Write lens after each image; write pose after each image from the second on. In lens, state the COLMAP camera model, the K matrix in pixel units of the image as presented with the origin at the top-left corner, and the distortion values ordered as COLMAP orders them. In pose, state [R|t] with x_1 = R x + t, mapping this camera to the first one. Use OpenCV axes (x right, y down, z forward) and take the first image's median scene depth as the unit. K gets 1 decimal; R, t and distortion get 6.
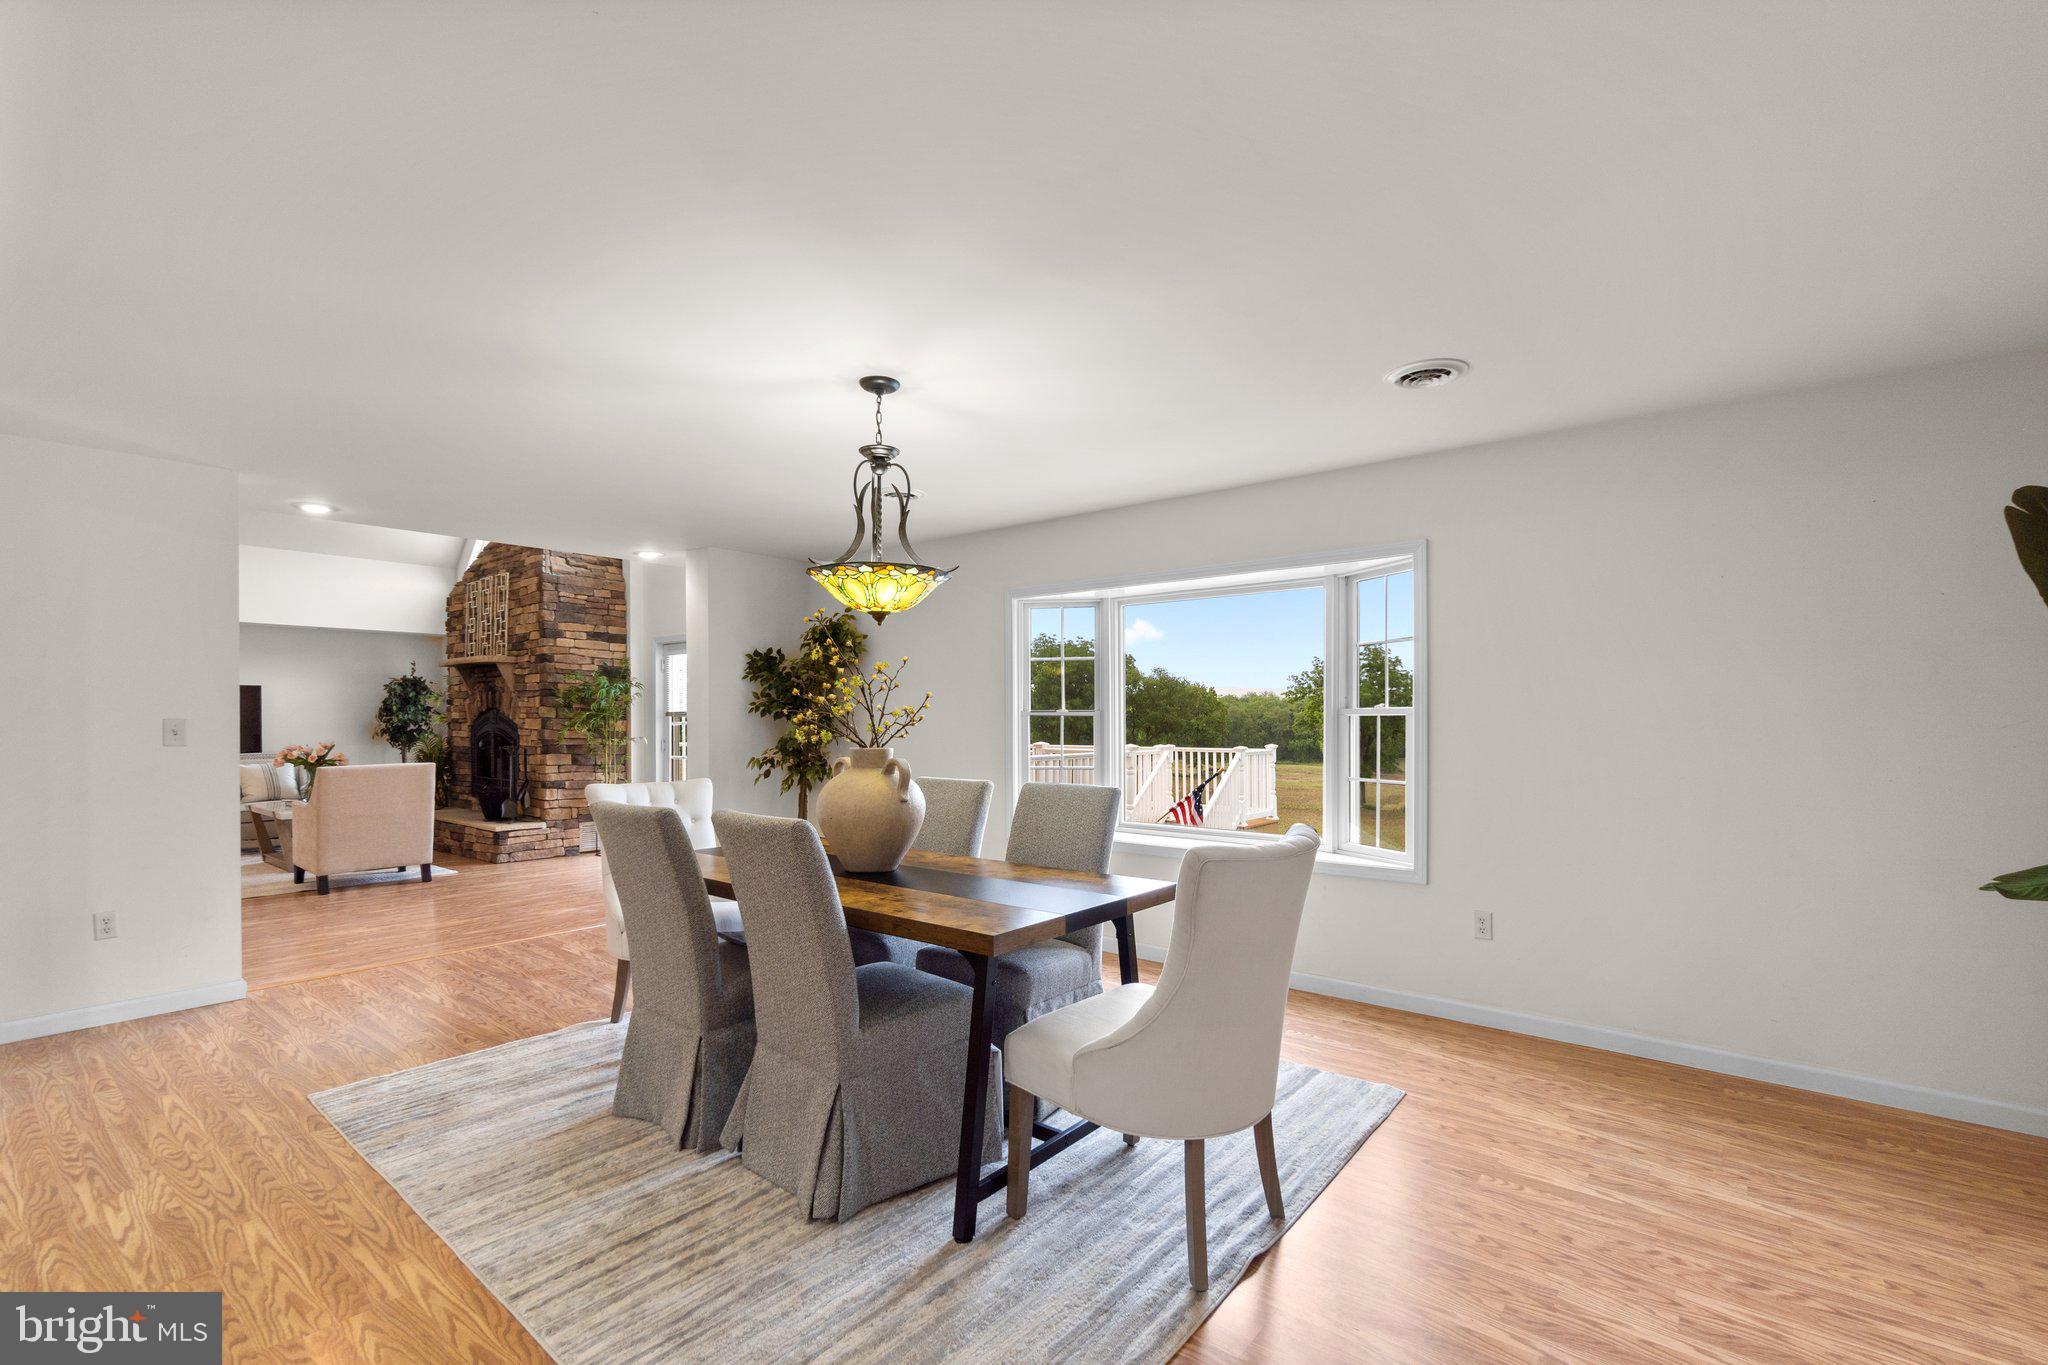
lens RADIAL K [[886.9, 0, 1022.6], [0, 886.9, 694.1], [0, 0, 1]] dist [-0.003926, 0.000402]
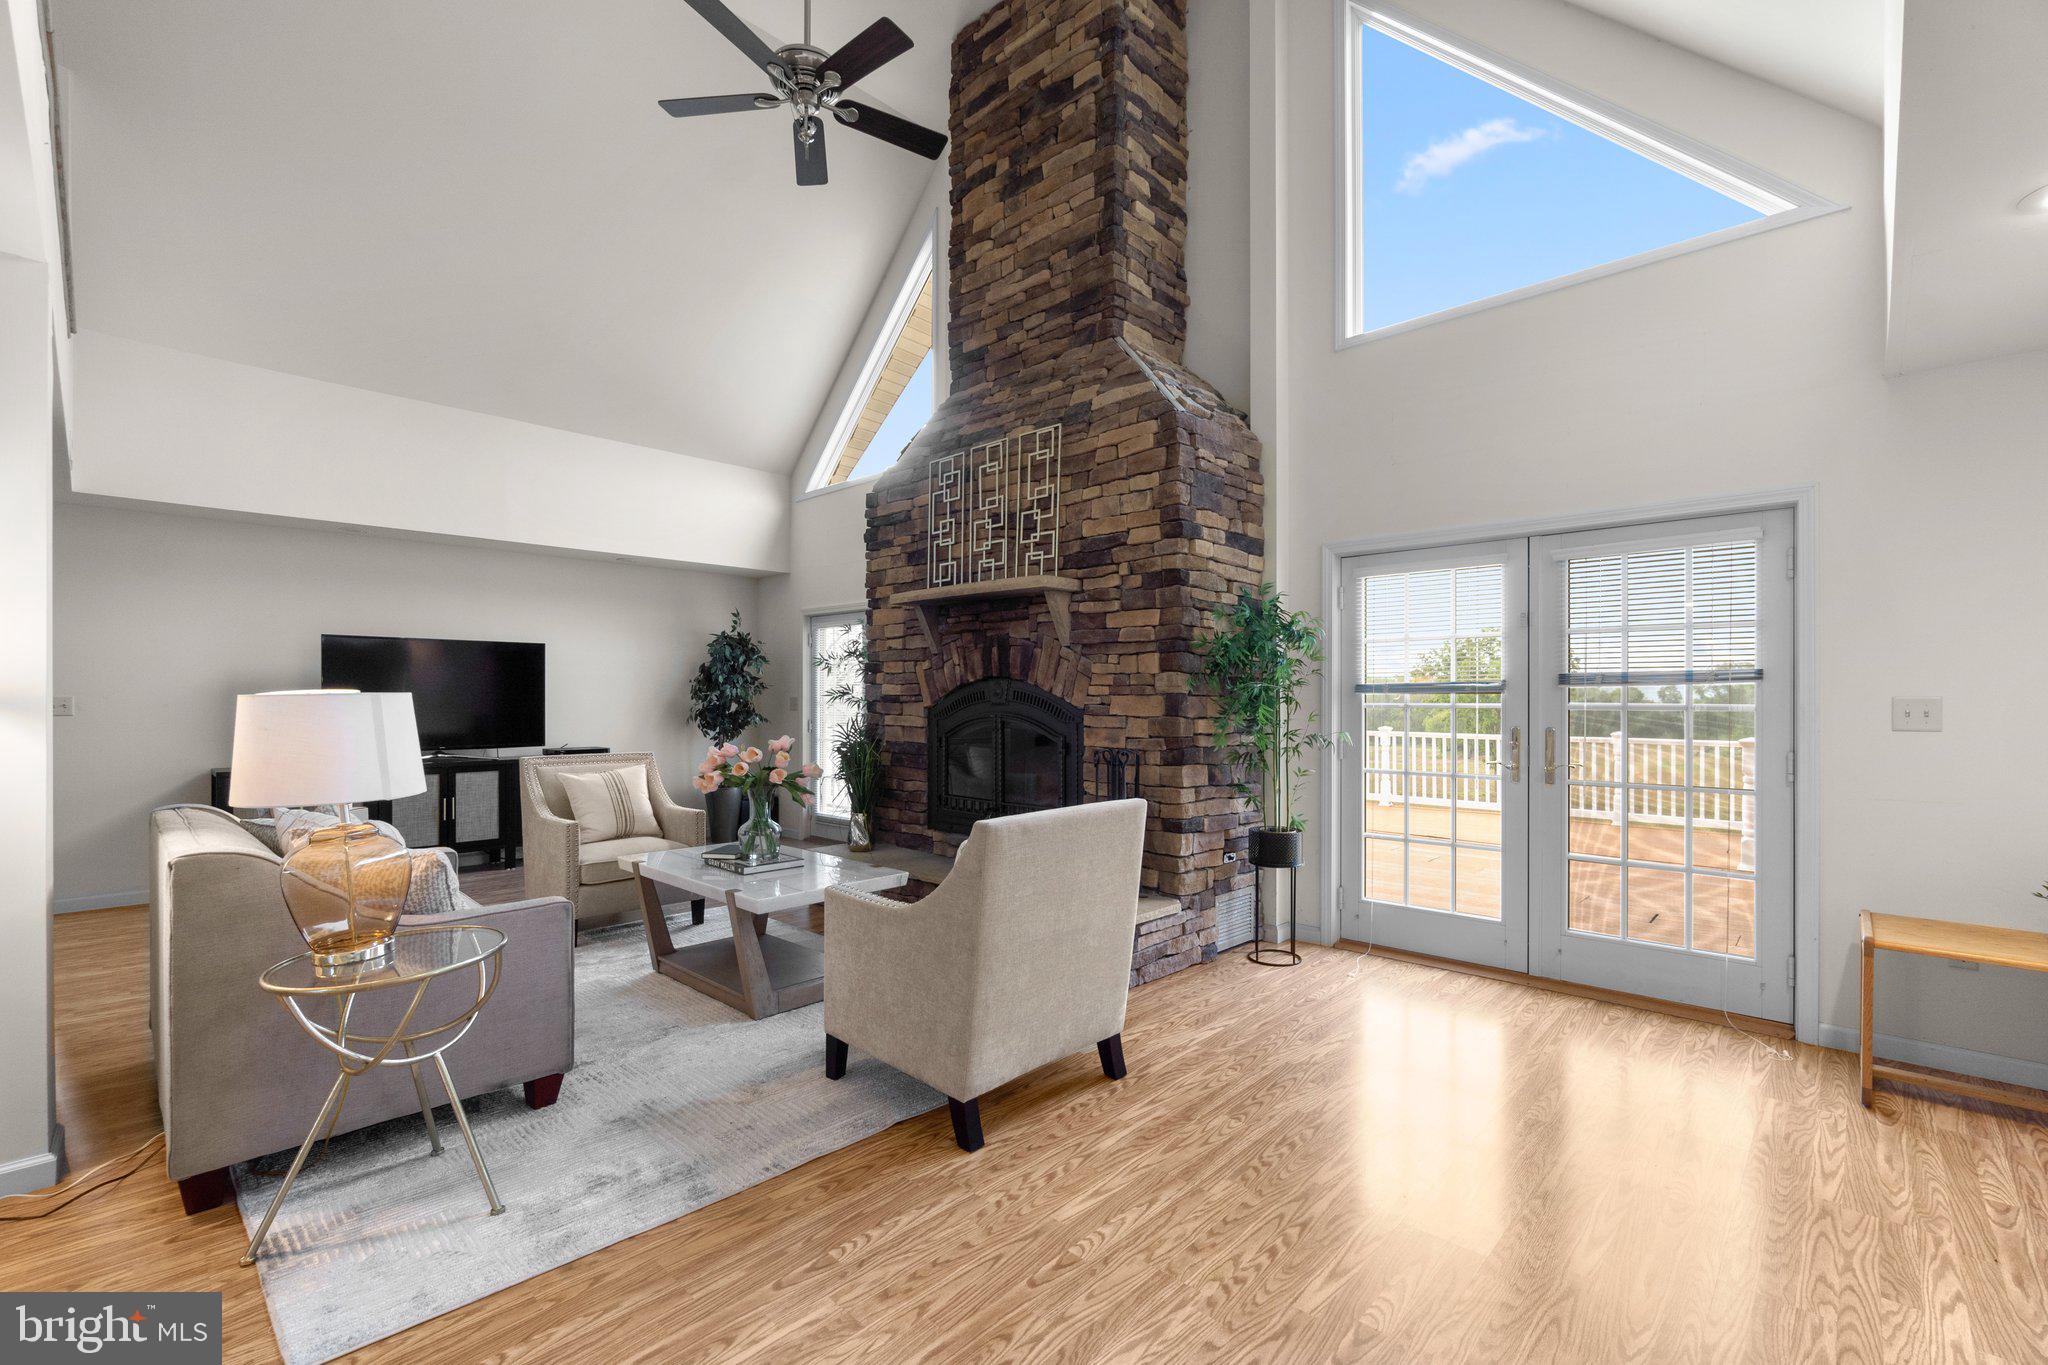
lens RADIAL K [[883.4, 0, 1026.1], [0, 883.4, 675.0], [0, 0, 1]] dist [-0.002944, -0.000051]
pose [[0.996896, 0.001218, -0.078717, -0.578677], [-0.000843, 0.999988, 0.004798, 0.012938], [0.078722, -0.004717, 0.996885, 0.480881]]
